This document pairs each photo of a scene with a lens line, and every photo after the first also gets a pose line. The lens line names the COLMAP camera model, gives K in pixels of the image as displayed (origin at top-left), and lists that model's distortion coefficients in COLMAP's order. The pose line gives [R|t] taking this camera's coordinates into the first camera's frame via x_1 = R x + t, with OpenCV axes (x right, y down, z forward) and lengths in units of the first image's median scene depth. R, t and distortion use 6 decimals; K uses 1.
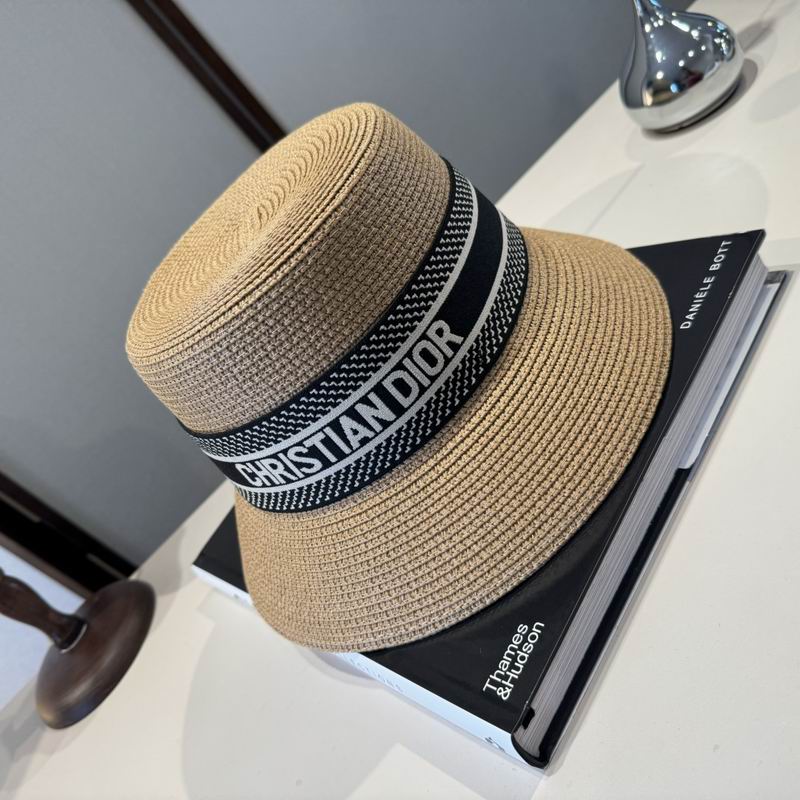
lens RADIAL K [[800.0, 0, 413.3], [0, 800.0, 412.9], [0, 0, 1]] dist [0.045911, -0.002594]
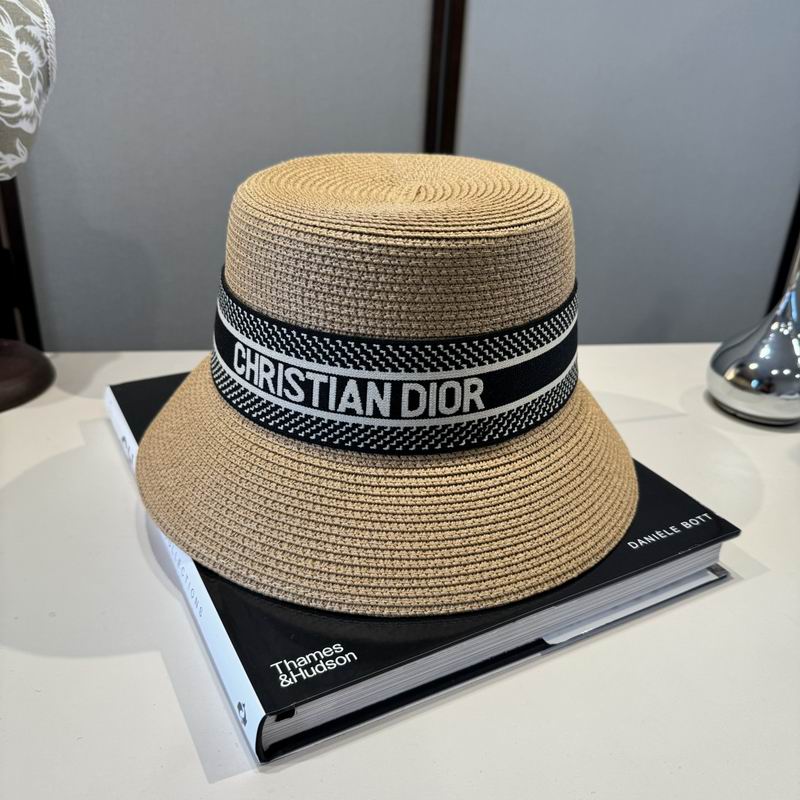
lens RADIAL K [[800.0, 0, 413.3], [0, 800.0, 412.9], [0, 0, 1]] dist [0.045911, -0.002594]
pose [[0.714535, 0.697495, 0.054229, -0.058353], [-0.690755, 0.715665, -0.103346, 0.087590], [-0.110893, 0.036385, 0.993166, -0.044655]]
